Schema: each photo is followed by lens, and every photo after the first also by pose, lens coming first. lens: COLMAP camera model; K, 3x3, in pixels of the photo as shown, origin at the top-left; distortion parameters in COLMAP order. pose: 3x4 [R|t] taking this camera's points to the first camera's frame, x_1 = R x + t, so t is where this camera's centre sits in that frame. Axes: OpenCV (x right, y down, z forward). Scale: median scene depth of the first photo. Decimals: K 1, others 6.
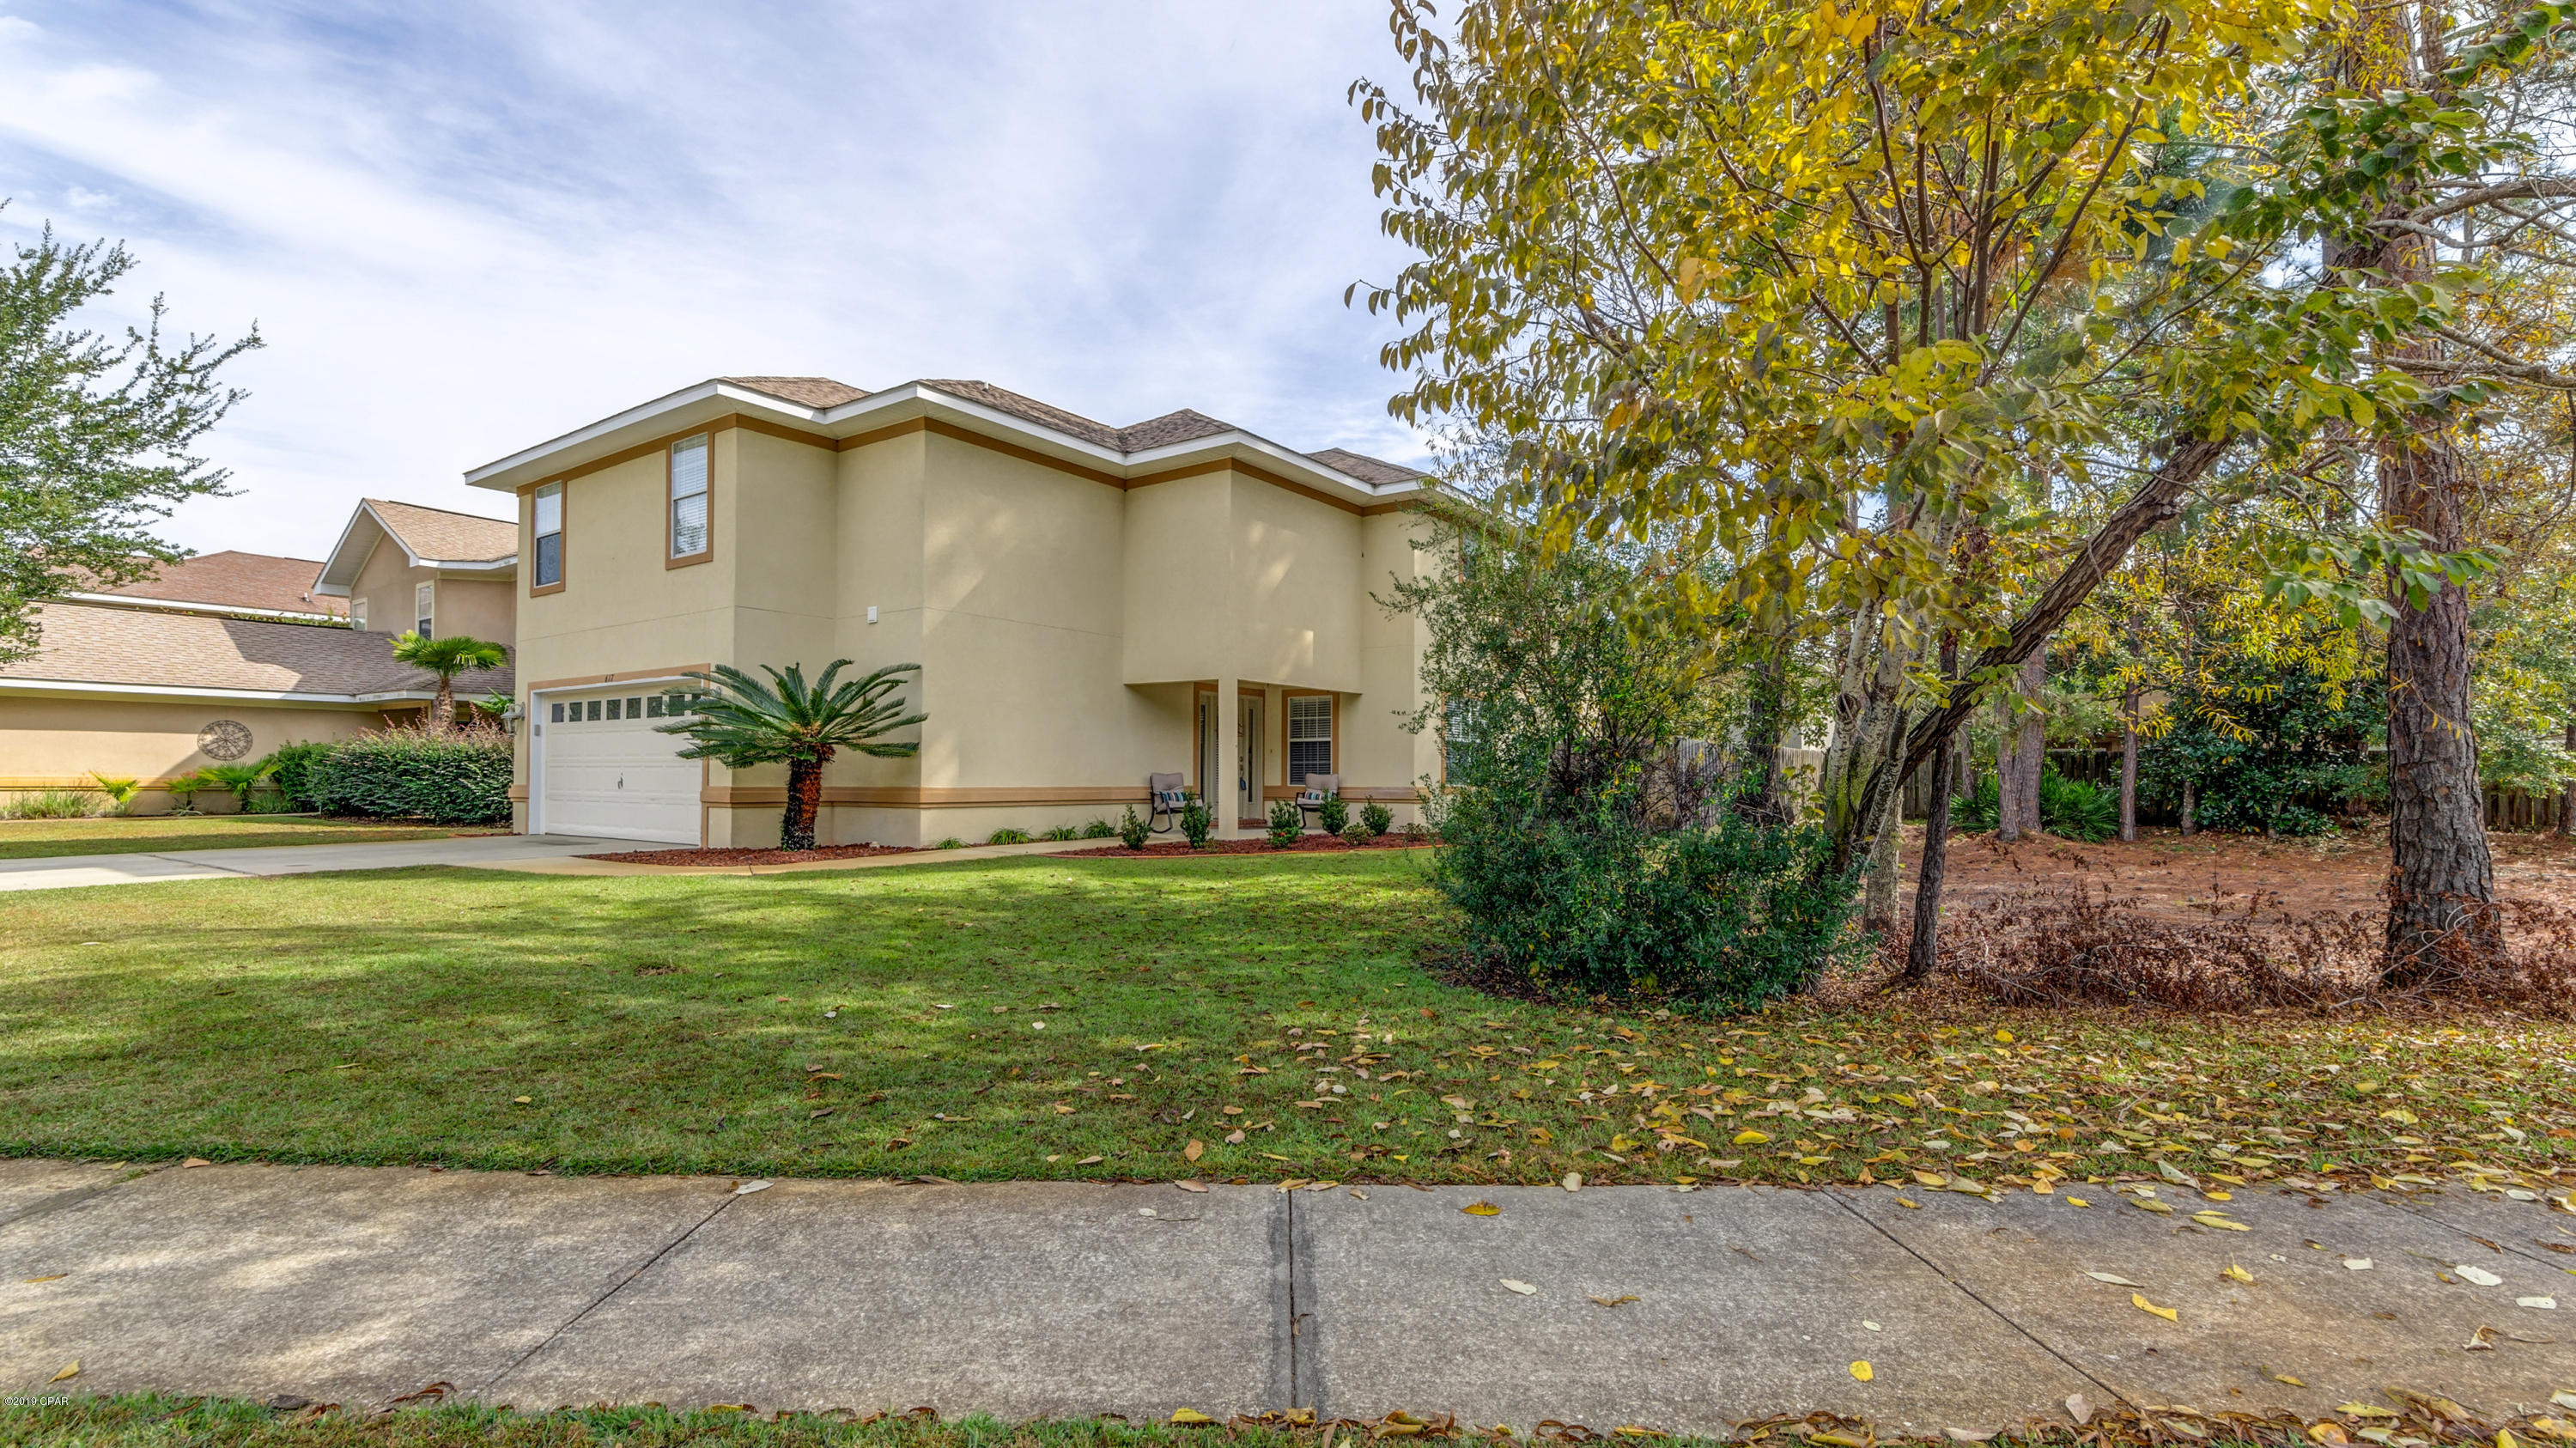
lens RADIAL K [[1185.9, 0, 1288.0], [0, 1185.9, 724.0], [0, 0, 1]] dist [-0.001261, 0.000051]
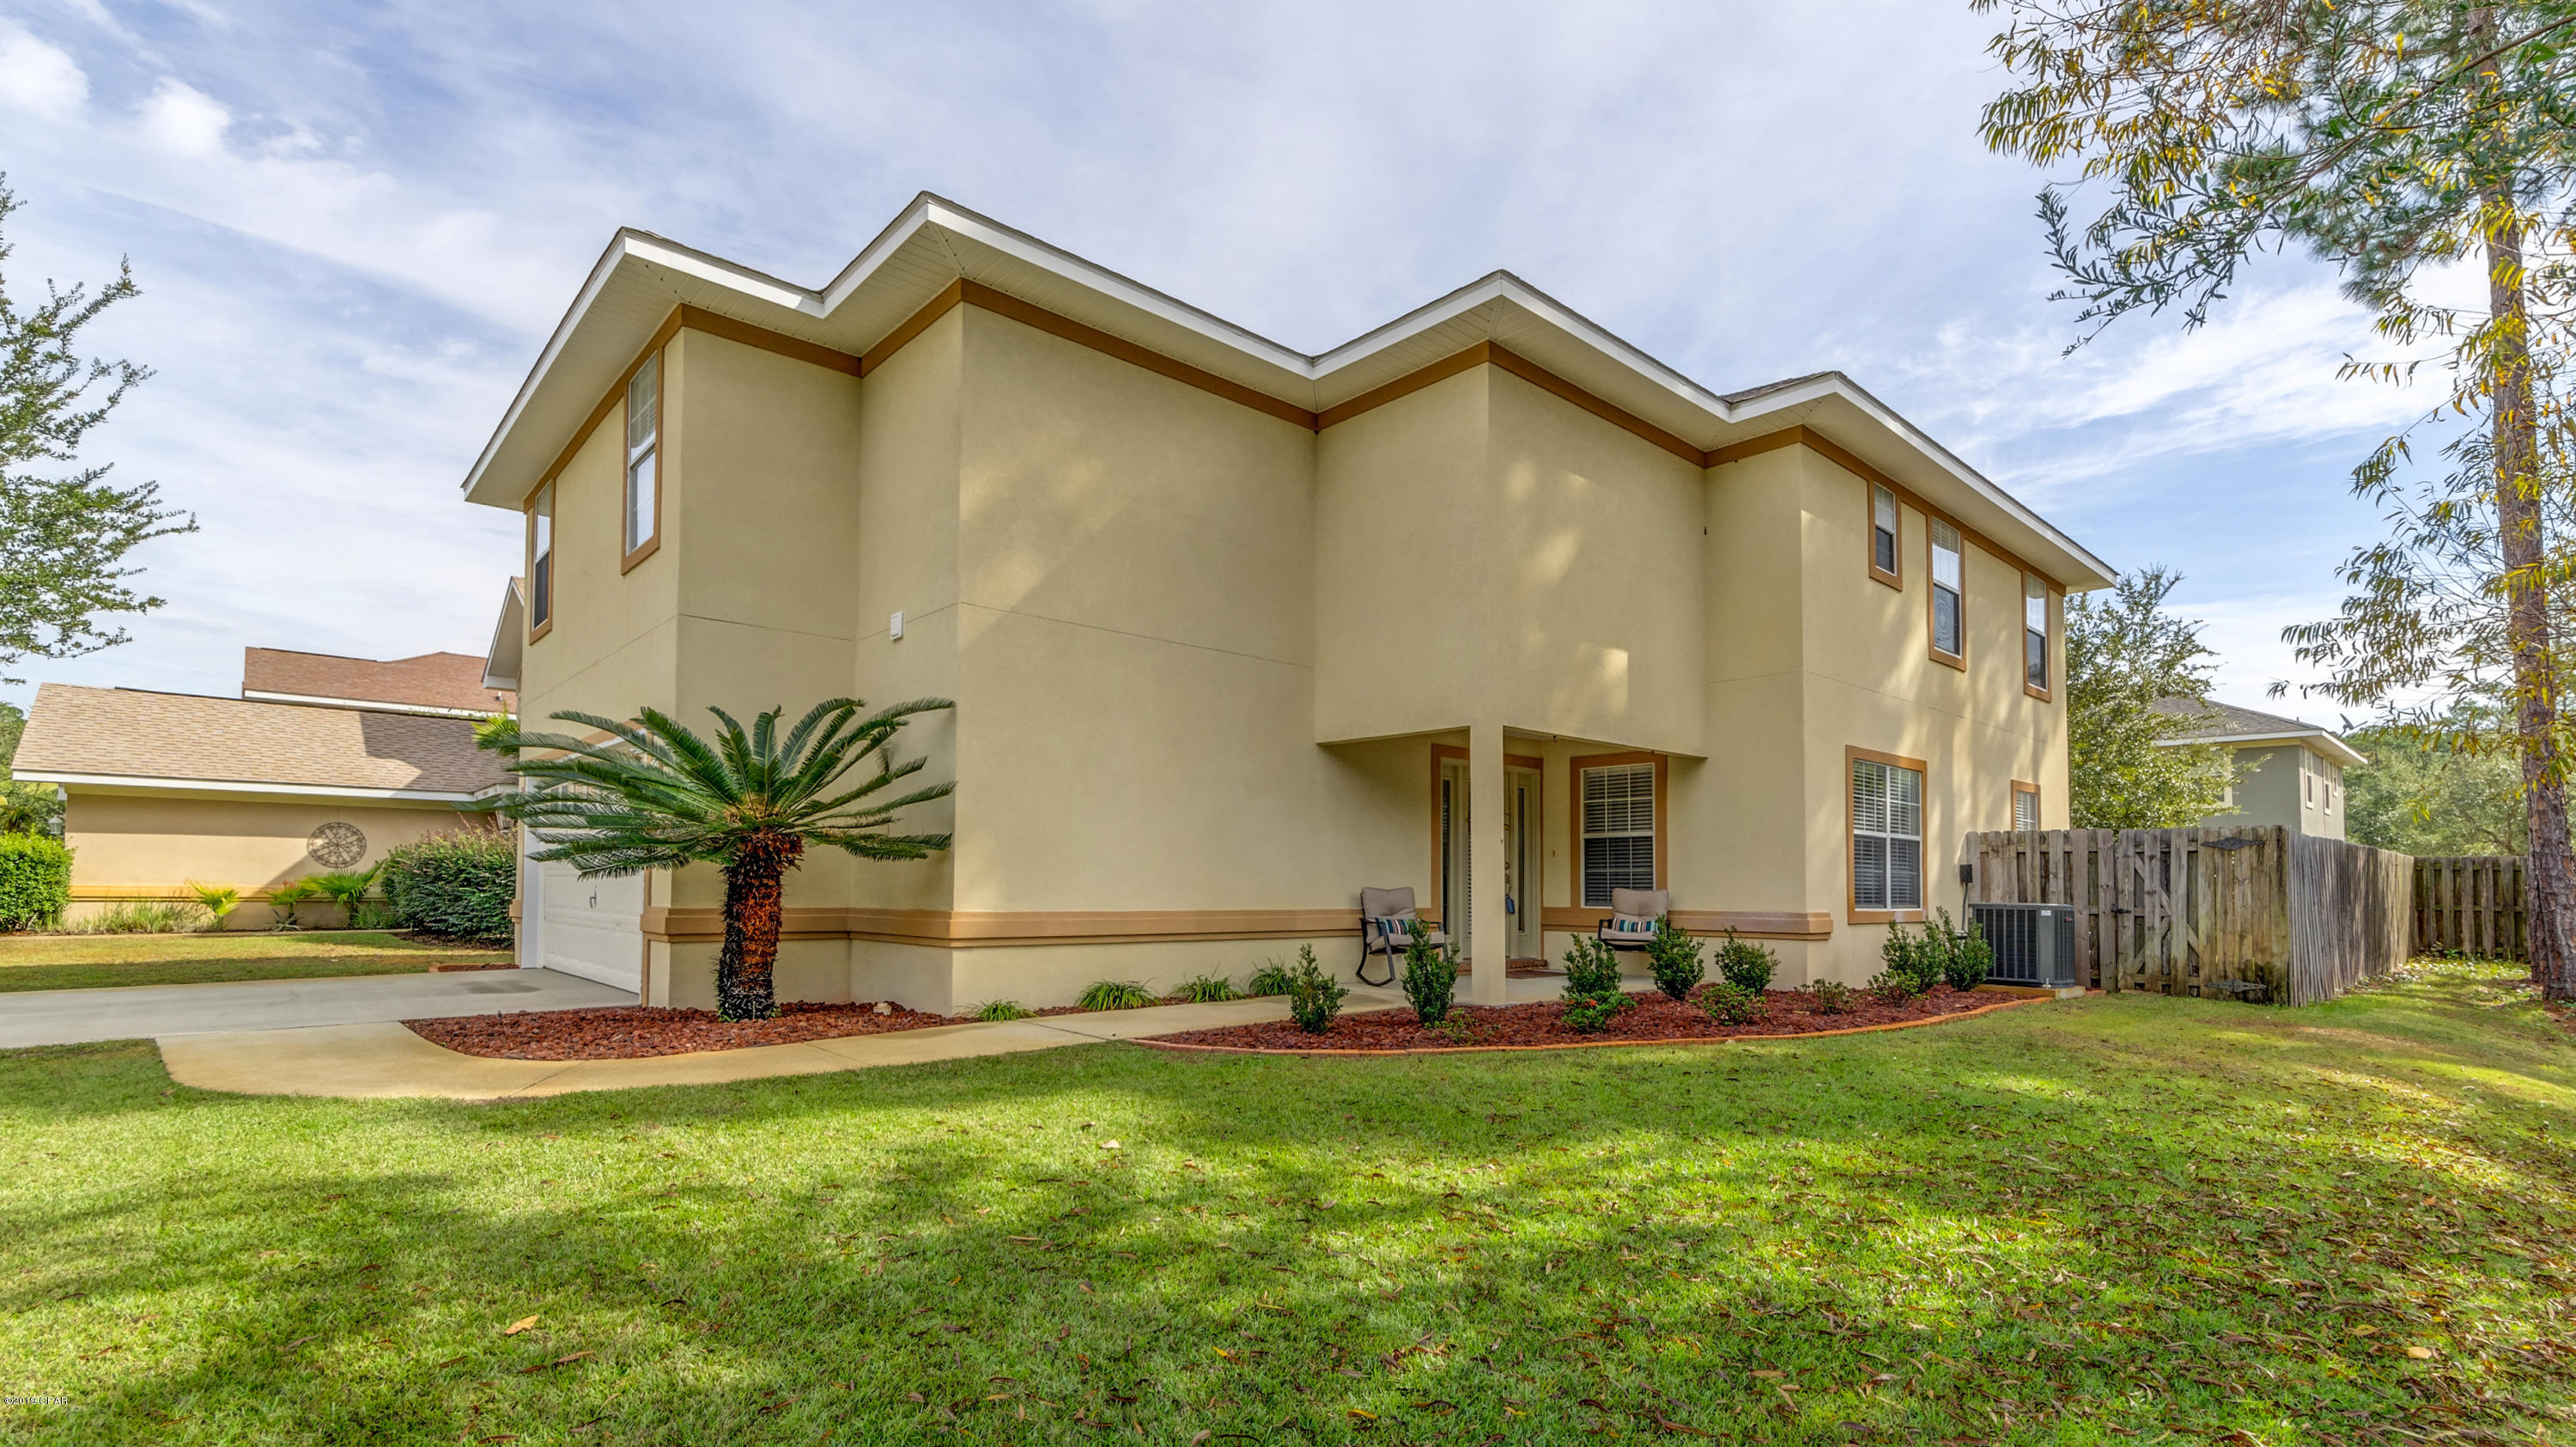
lens RADIAL K [[1172.0, 0, 1305.4], [0, 1172.0, 825.7], [0, 0, 1]] dist [-0.001317, 0.000010]
pose [[0.979979, -0.006550, -0.198993, -0.022995], [0.004854, 0.999948, -0.009009, 0.015084], [0.199042, 0.007863, 0.979959, 0.406485]]
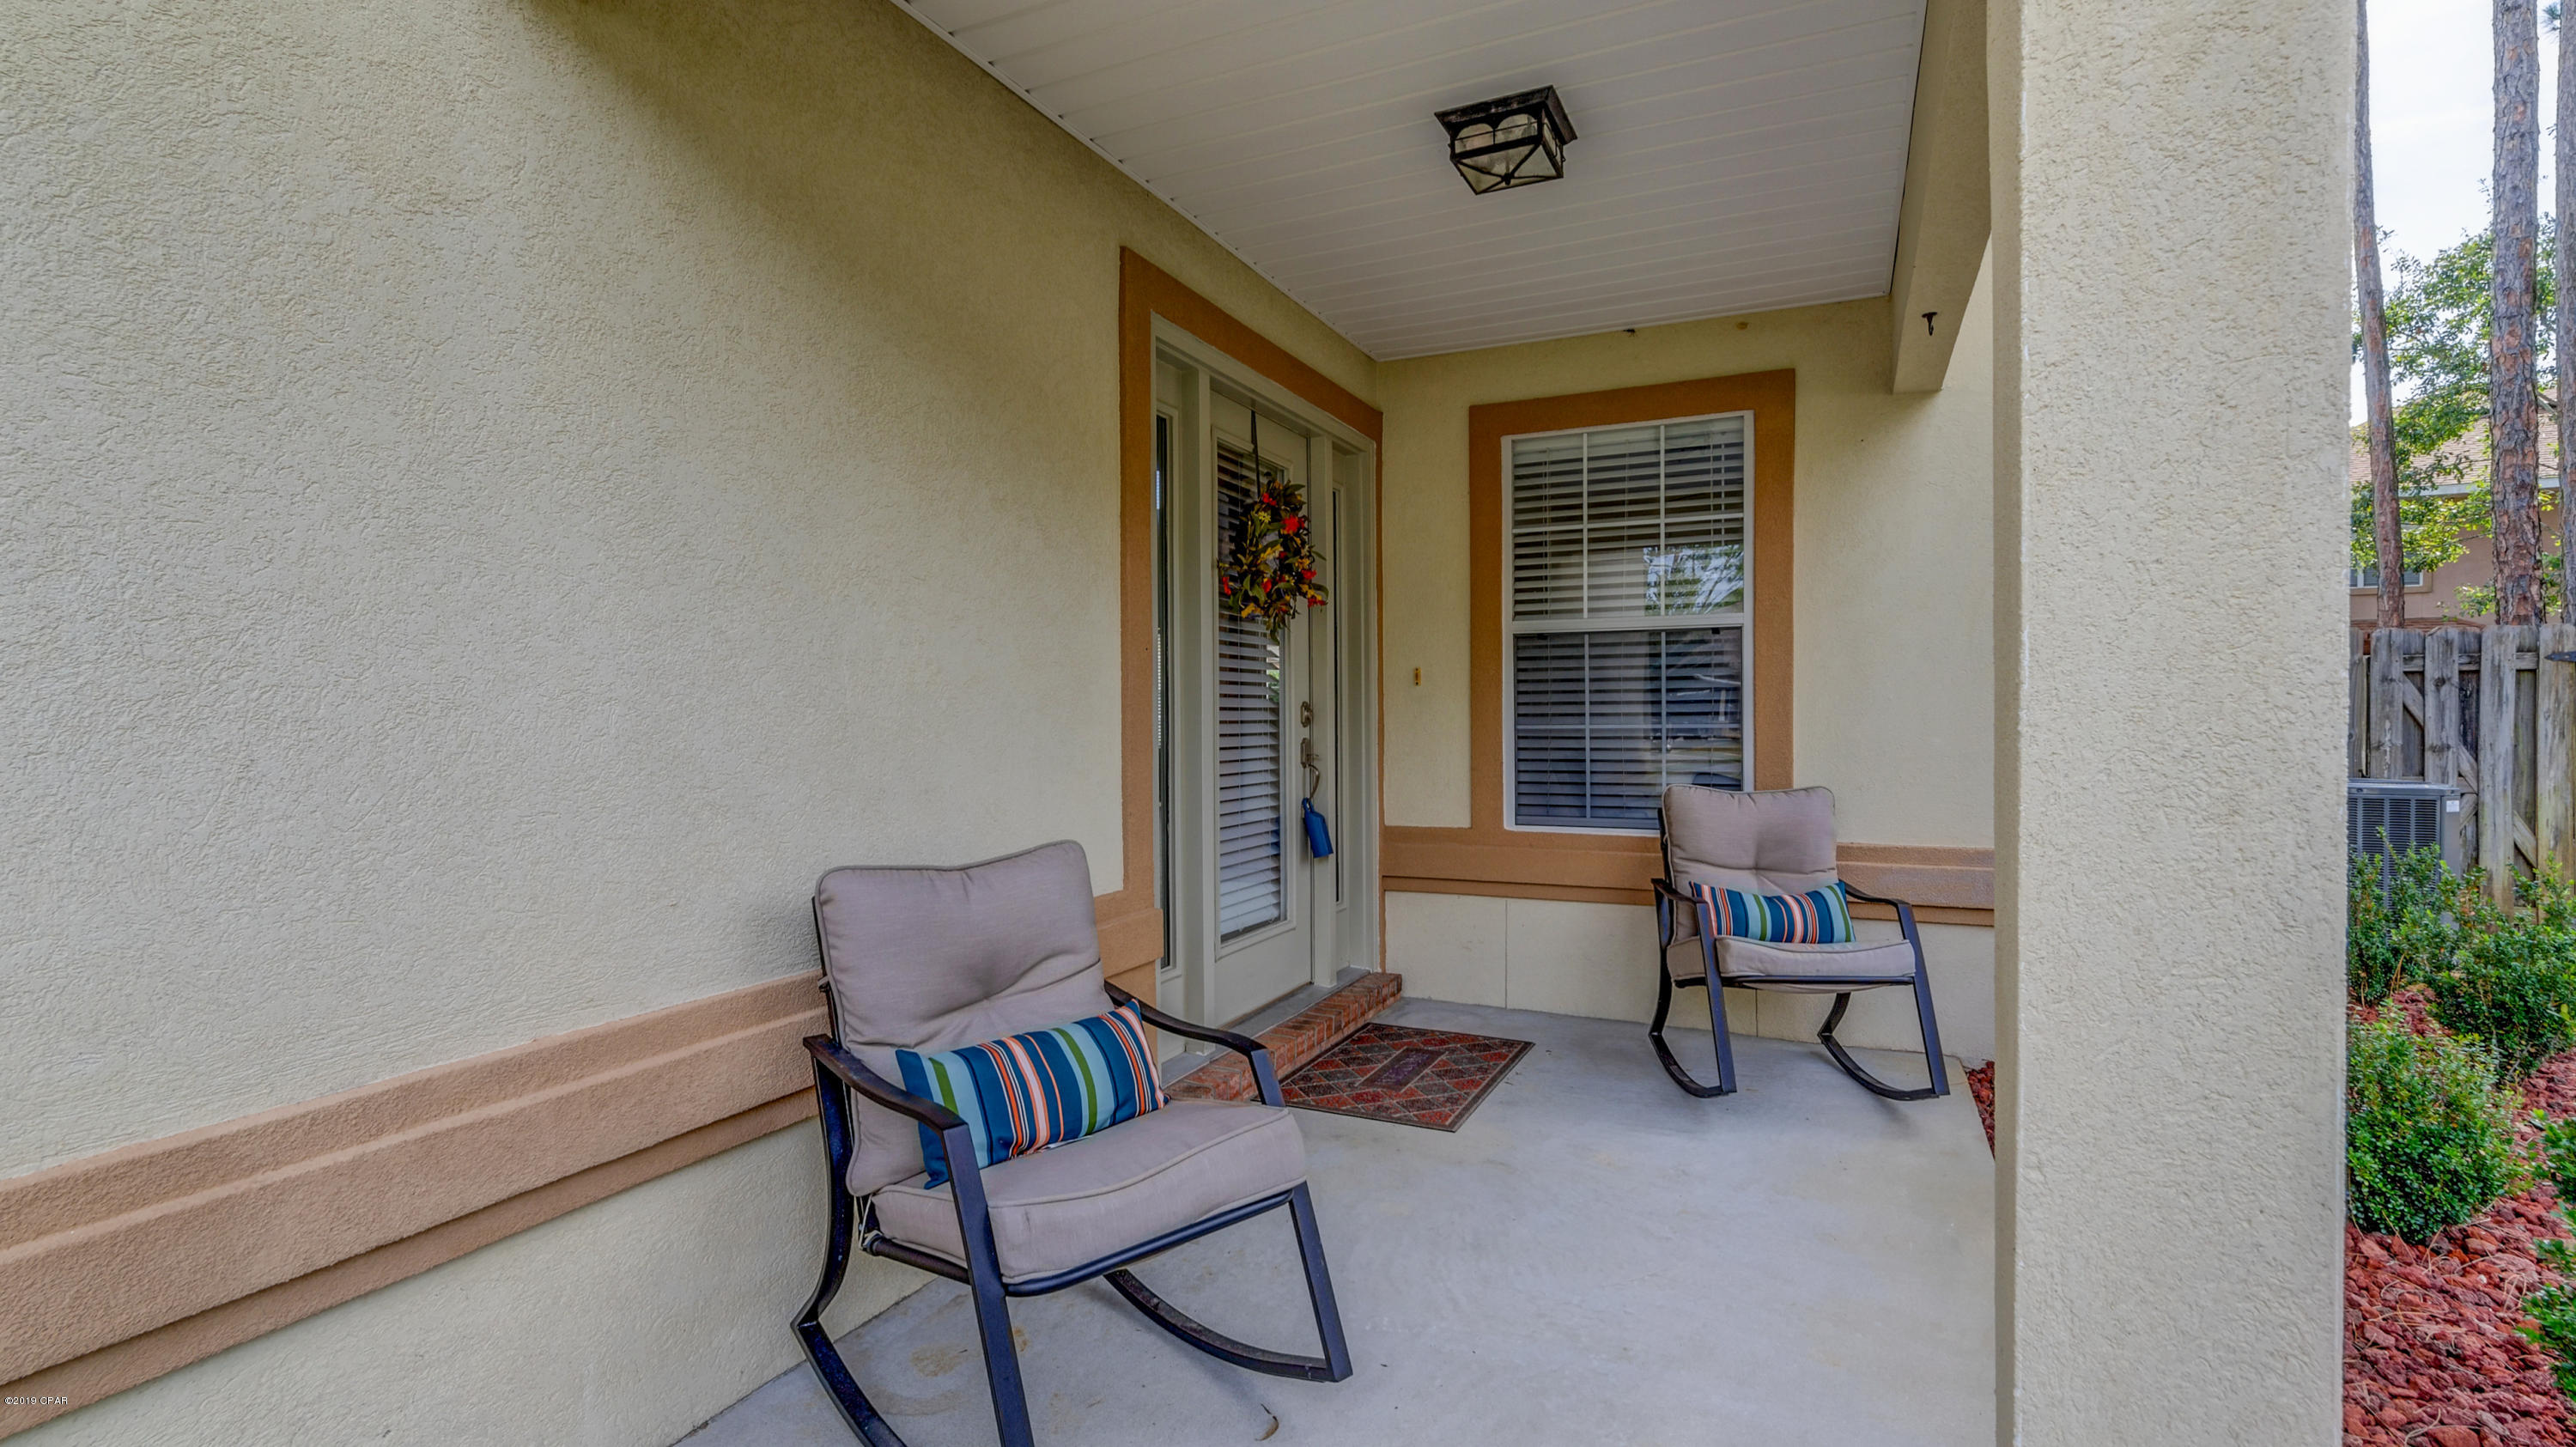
lens RADIAL K [[1185.9, 0, 1288.0], [0, 1185.9, 723.5], [0, 0, 1]] dist [-0.001261, 0.000051]
pose [[0.982335, -0.010783, 0.186819, -0.096352], [0.000606, 0.998516, 0.054448, 0.023061], [-0.187129, -0.053373, 0.980884, 0.915908]]
